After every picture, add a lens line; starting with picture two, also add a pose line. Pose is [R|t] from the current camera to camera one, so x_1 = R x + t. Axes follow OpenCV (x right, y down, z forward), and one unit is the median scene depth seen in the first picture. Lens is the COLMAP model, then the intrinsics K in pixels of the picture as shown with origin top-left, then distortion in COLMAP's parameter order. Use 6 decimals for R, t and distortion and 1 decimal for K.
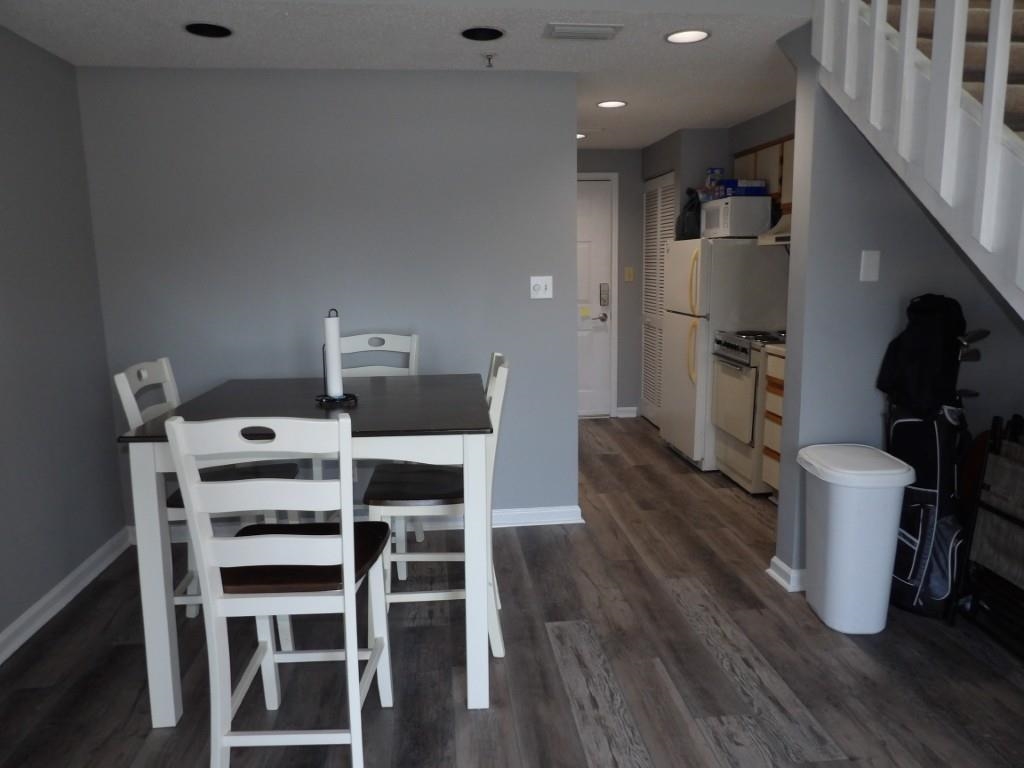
lens RADIAL K [[740.3, 0, 511.7], [0, 740.3, 380.1], [0, 0, 1]] dist [-0.003810, 0.003385]
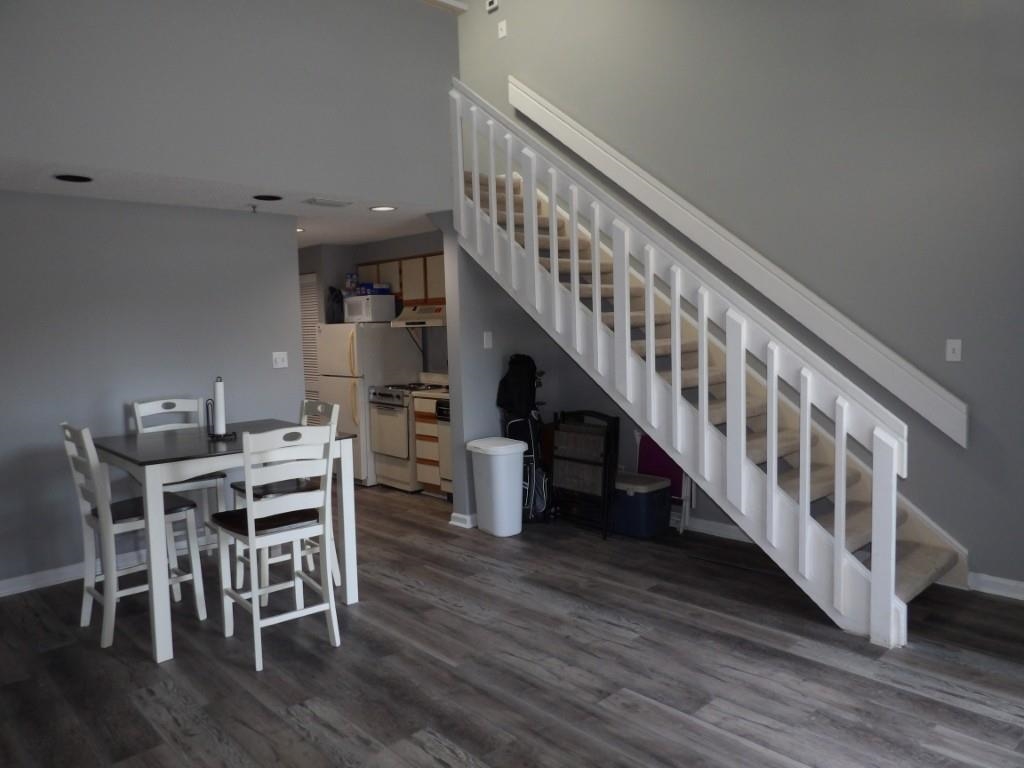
lens RADIAL K [[740.3, 0, 511.7], [0, 740.3, 380.1], [0, 0, 1]] dist [-0.003810, 0.003385]
pose [[0.794685, -0.055369, 0.604491, -0.568586], [0.113920, 0.991741, -0.058924, 0.057745], [-0.596236, 0.115689, 0.794430, -0.472156]]
